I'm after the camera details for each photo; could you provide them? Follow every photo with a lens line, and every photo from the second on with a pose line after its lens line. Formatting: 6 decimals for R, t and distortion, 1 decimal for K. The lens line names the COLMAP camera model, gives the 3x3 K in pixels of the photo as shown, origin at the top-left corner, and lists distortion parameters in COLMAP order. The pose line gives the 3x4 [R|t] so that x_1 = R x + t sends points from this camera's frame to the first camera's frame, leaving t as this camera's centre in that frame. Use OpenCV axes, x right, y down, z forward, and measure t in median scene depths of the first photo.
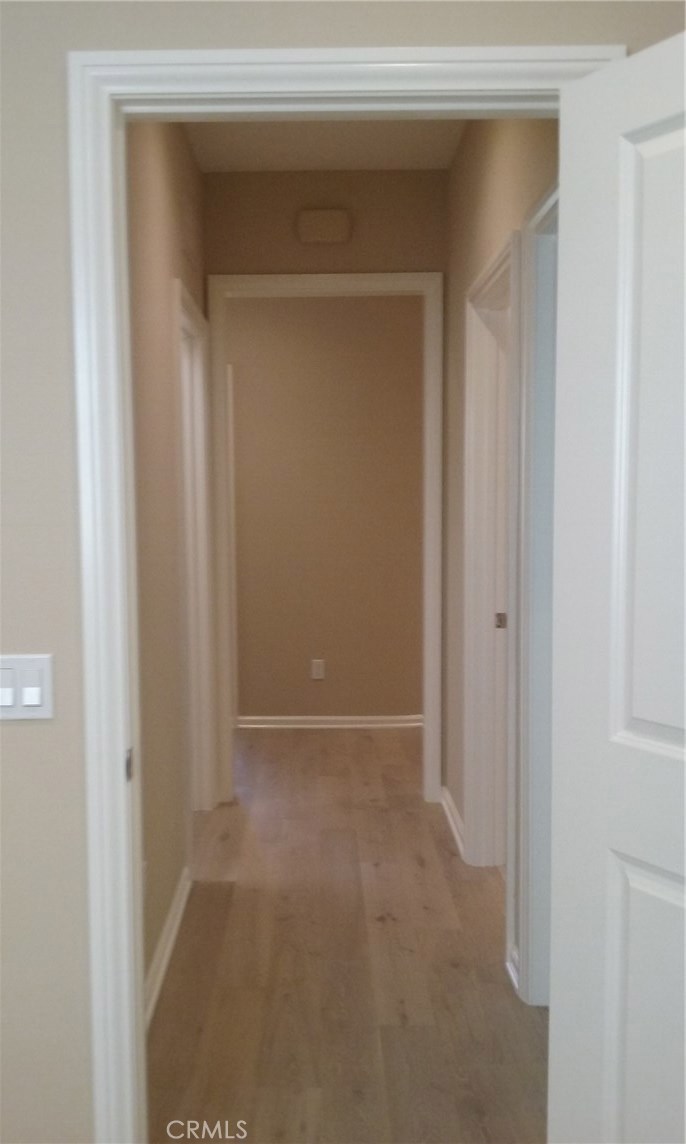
lens RADIAL K [[1052.2, 0, 343.0], [0, 1052.2, 572.0], [0, 0, 1]] dist [-0.004478, 0.000171]
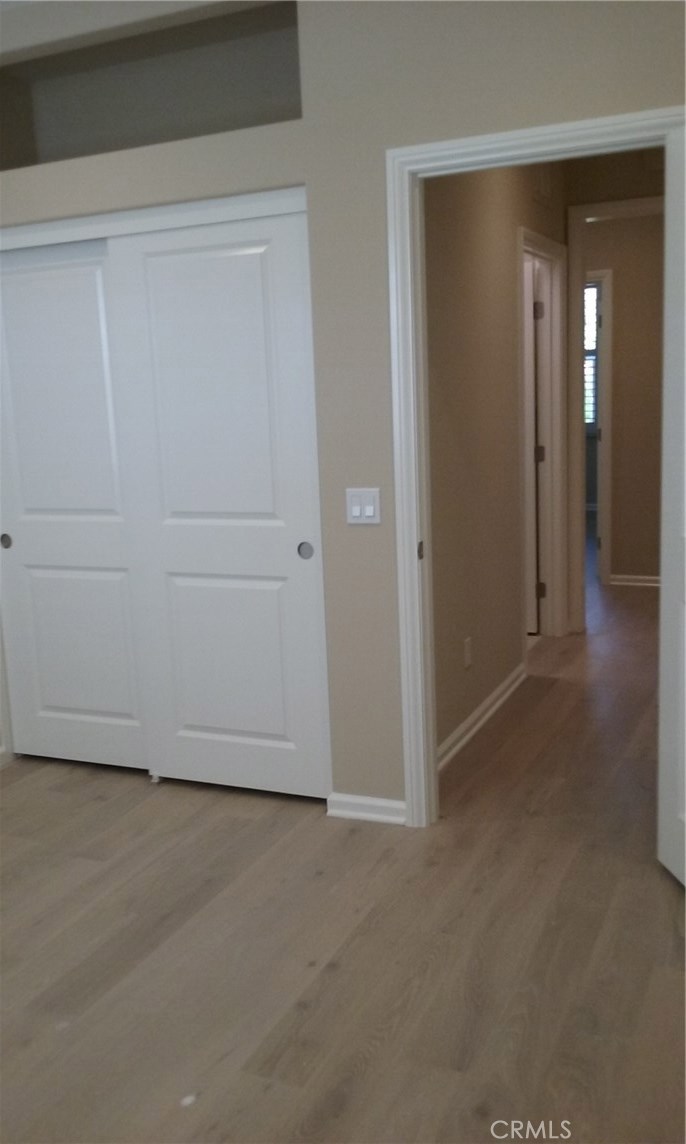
lens RADIAL K [[1052.2, 0, 343.0], [0, 1052.2, 572.0], [0, 0, 1]] dist [-0.004478, 0.000171]
pose [[0.906577, 0.034899, -0.420595, 0.443459], [0.008787, 0.994798, 0.101485, 0.035945], [0.421949, -0.095699, 0.901555, -0.700868]]
